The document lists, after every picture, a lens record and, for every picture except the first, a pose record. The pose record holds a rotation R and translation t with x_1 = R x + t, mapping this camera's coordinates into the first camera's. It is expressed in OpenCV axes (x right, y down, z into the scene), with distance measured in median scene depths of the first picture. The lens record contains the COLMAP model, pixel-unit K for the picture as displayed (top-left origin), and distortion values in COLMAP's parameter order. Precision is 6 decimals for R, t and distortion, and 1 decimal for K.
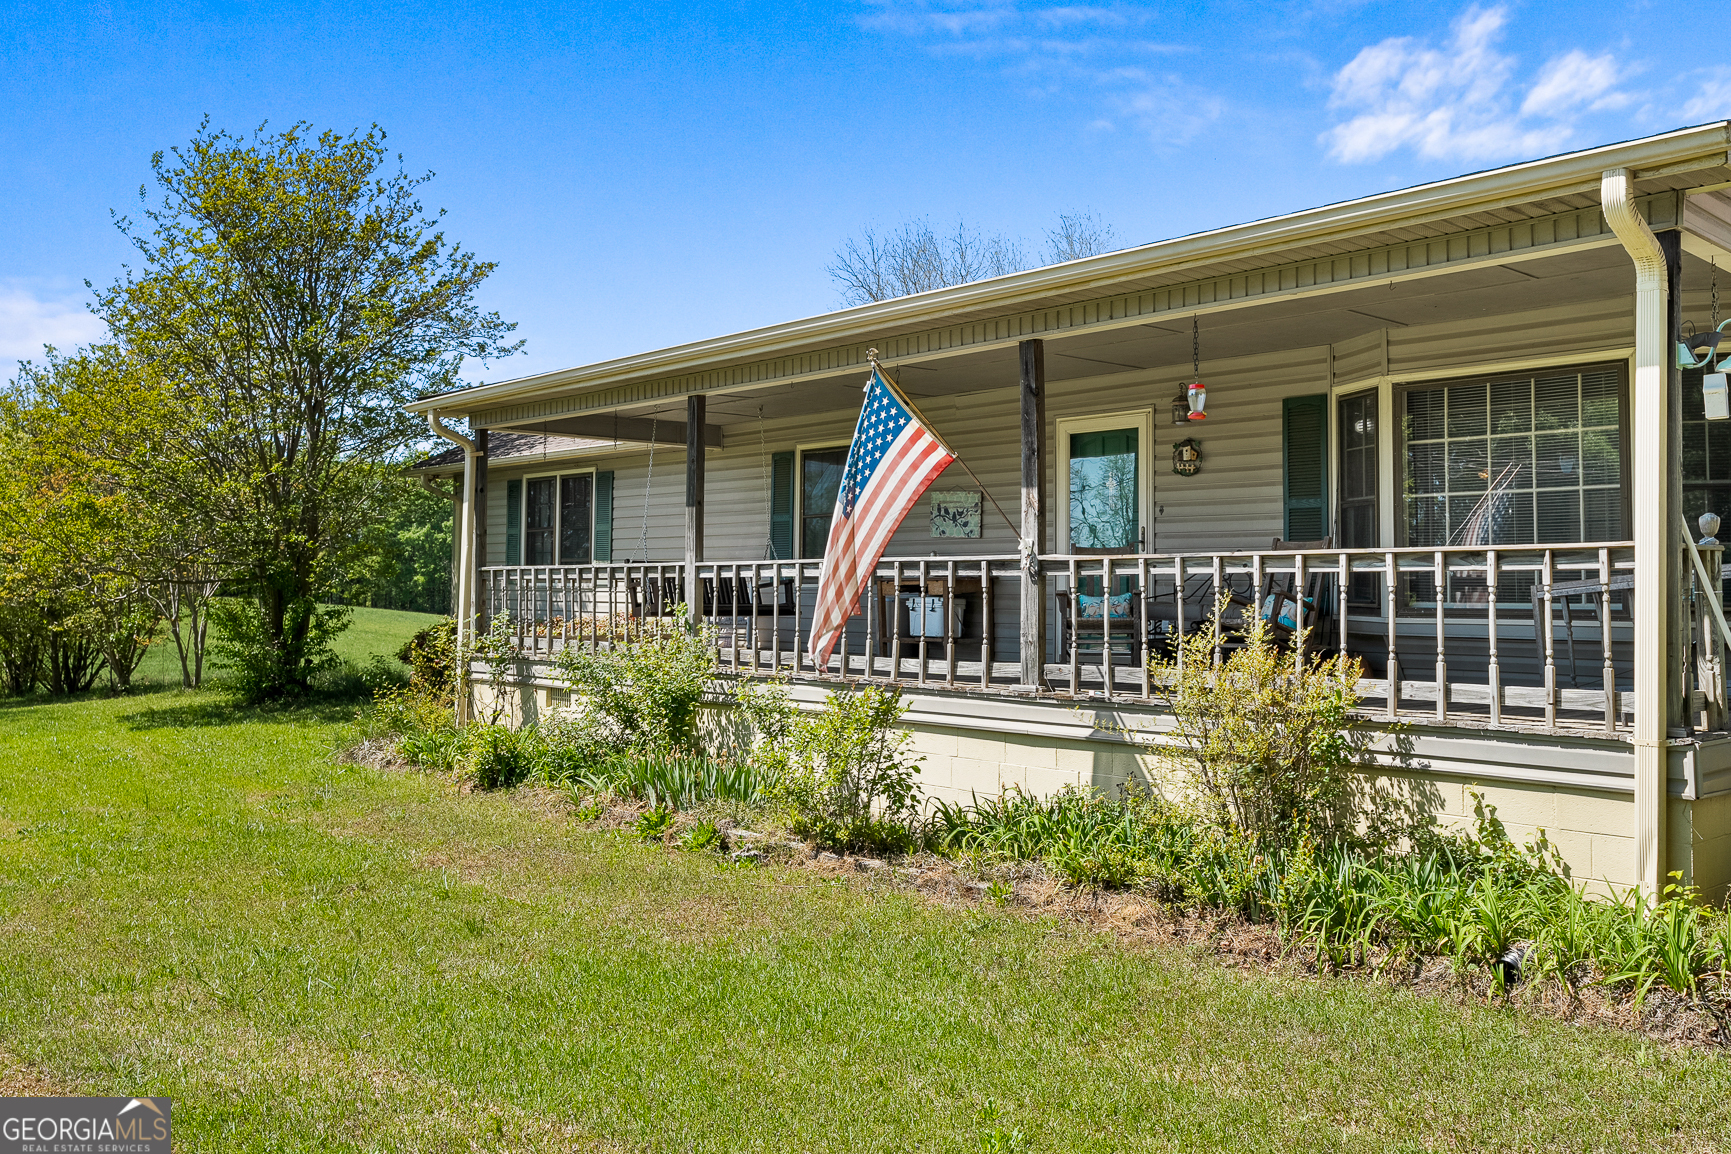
lens RADIAL K [[1440.9, 0, 865.5], [0, 1440.9, 577.0], [0, 0, 1]] dist [0.000383, -0.000068]
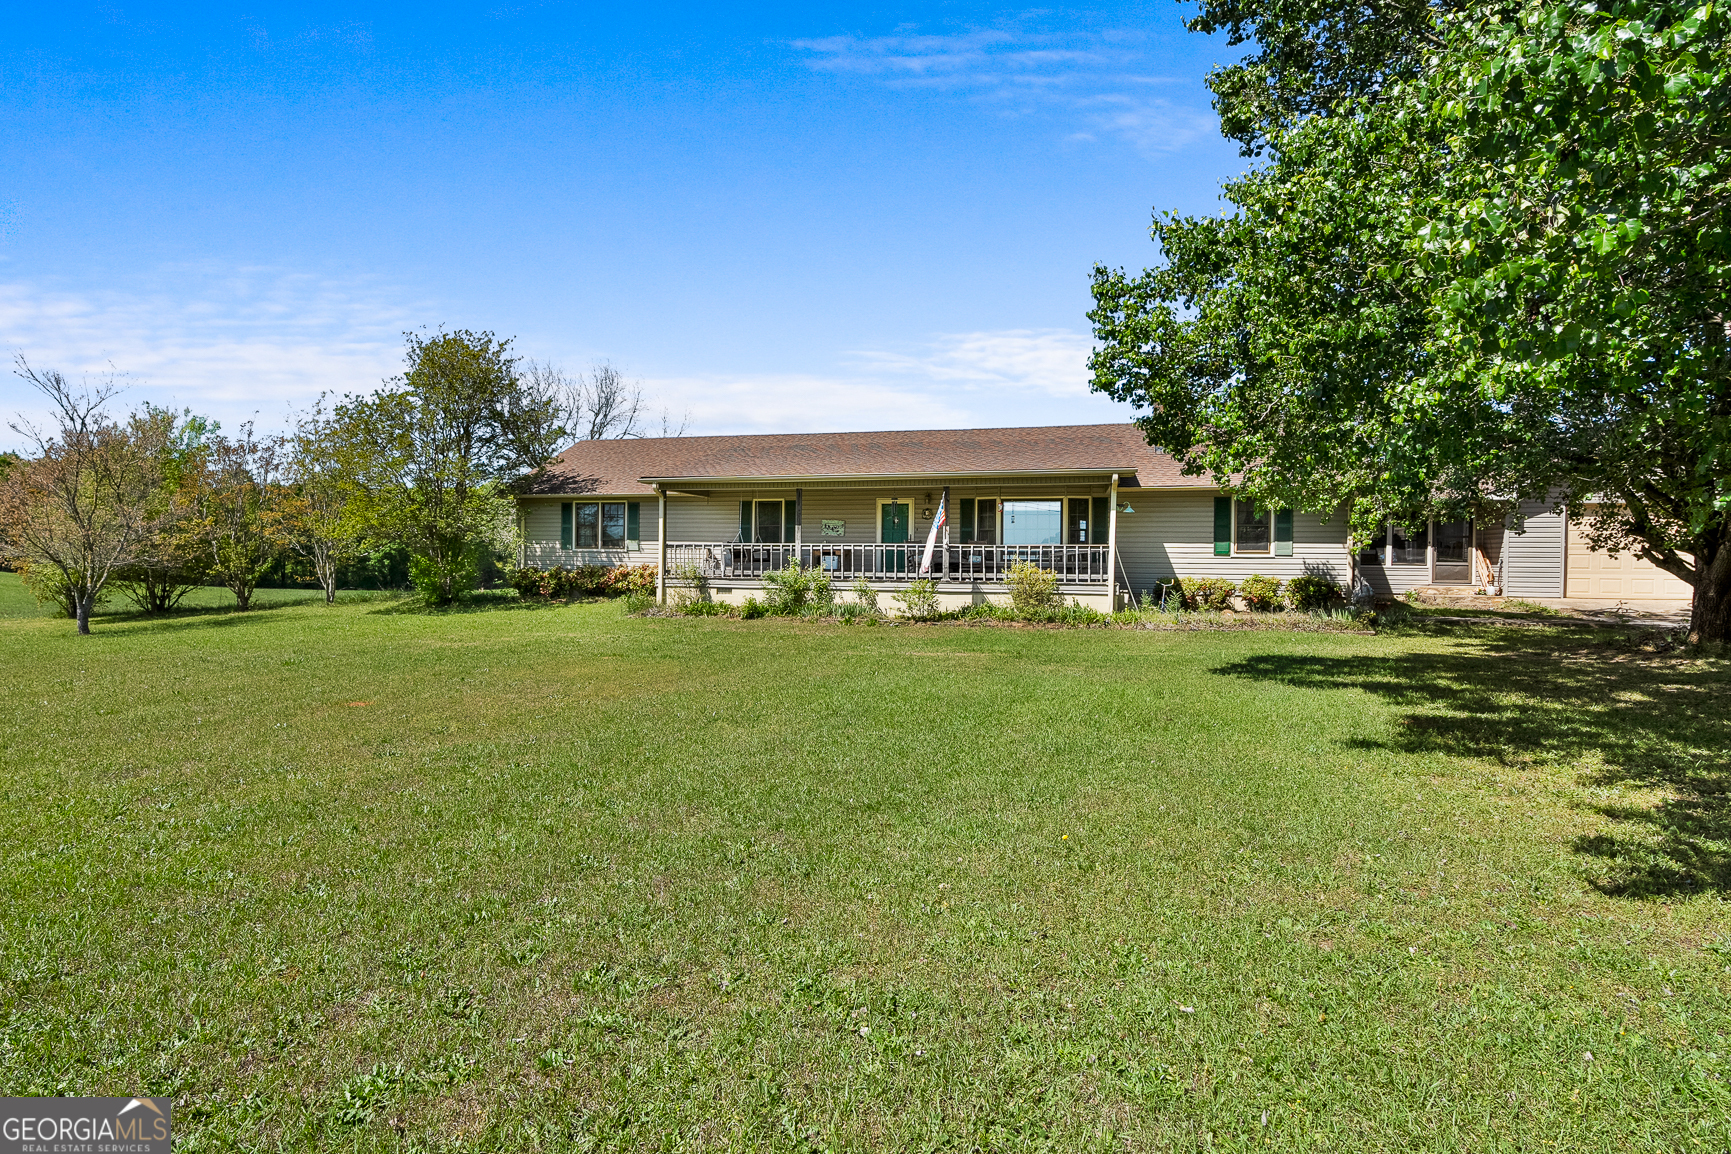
lens RADIAL K [[781.9, 0, 865.5], [0, 781.9, 577.0], [0, 0, 1]] dist [-0.003823, 0.000197]
pose [[0.819624, -0.008226, 0.572843, -1.315989], [-0.012711, 0.999390, 0.032539, 0.007914], [-0.572761, -0.033952, 0.819019, -0.579827]]
